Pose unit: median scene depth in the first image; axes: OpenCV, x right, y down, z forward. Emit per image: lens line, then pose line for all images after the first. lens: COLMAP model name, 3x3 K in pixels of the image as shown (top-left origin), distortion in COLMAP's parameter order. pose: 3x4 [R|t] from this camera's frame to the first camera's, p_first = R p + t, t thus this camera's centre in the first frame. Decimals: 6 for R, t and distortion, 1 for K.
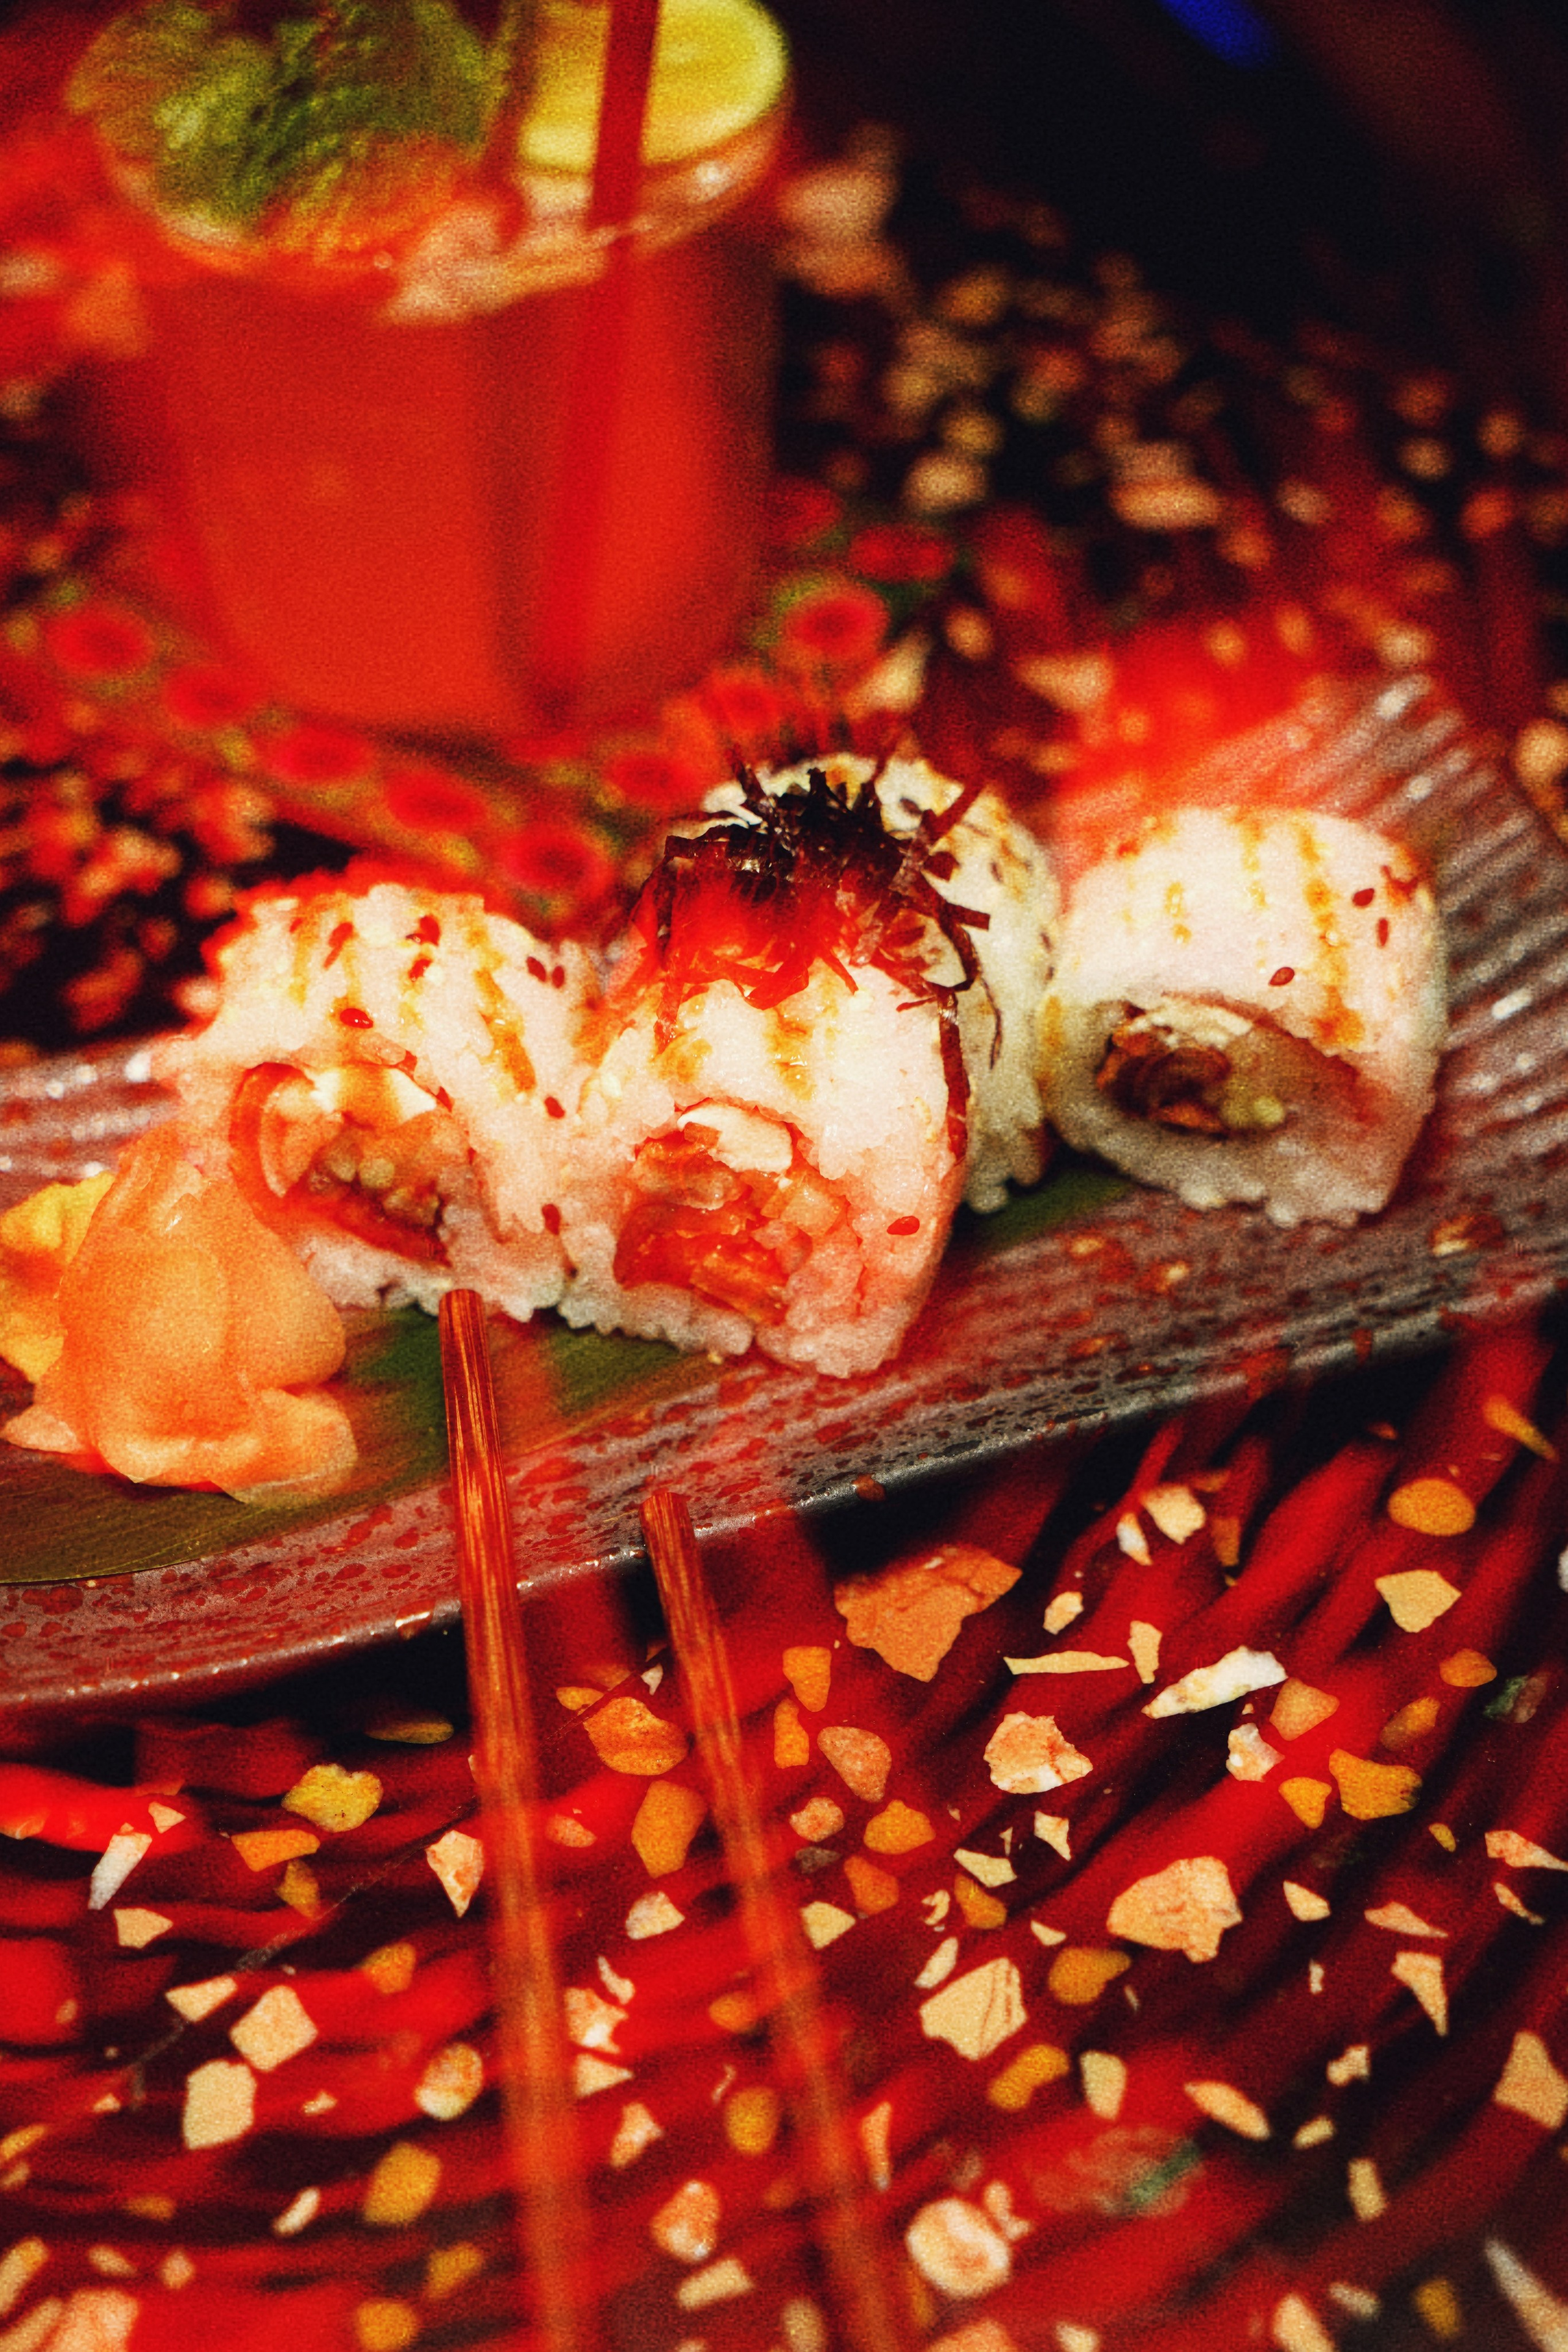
lens RADIAL K [[3384.0, 0, 784.0], [0, 3384.0, 1176.0], [0, 0, 1]] dist [-0.024651, -0.016943]
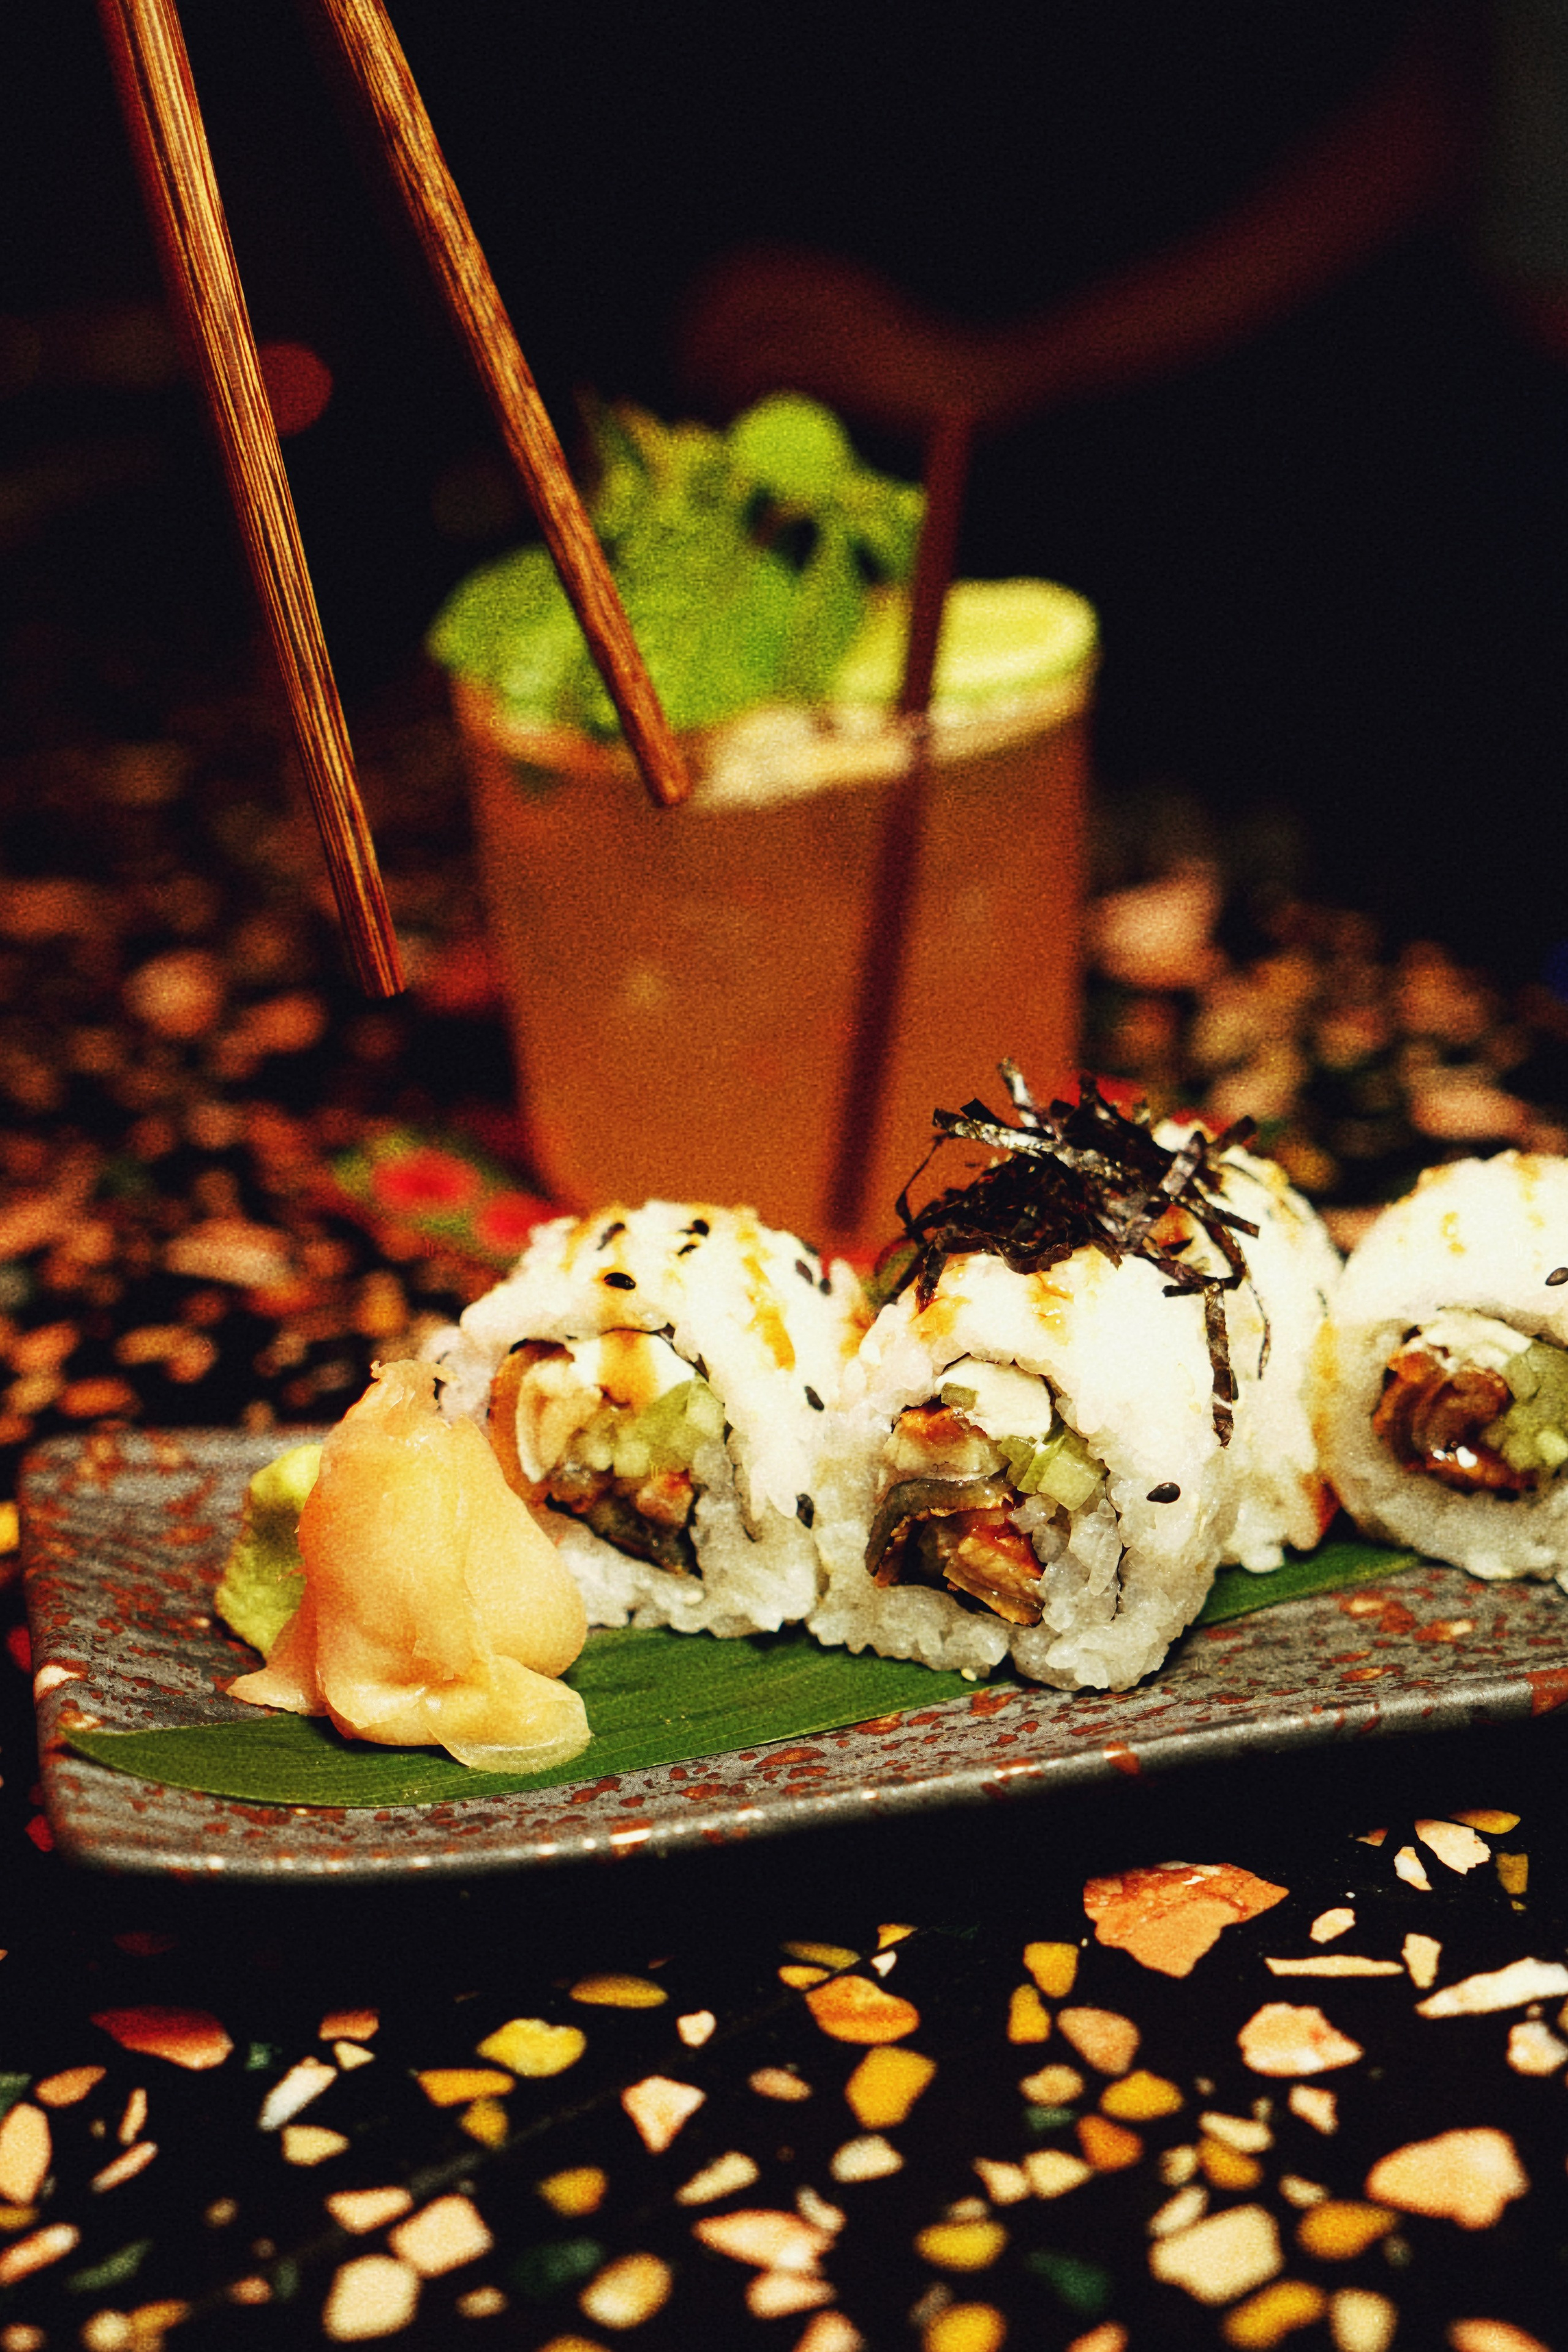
lens RADIAL K [[3438.8, 0, 784.0], [0, 3438.8, 1176.0], [0, 0, 1]] dist [-0.019072, -0.059430]
pose [[0.993549, 0.018662, -0.111857, 0.034885], [-0.057644, 0.932545, -0.356422, 0.280637], [0.097660, 0.360571, 0.927605, 0.044325]]
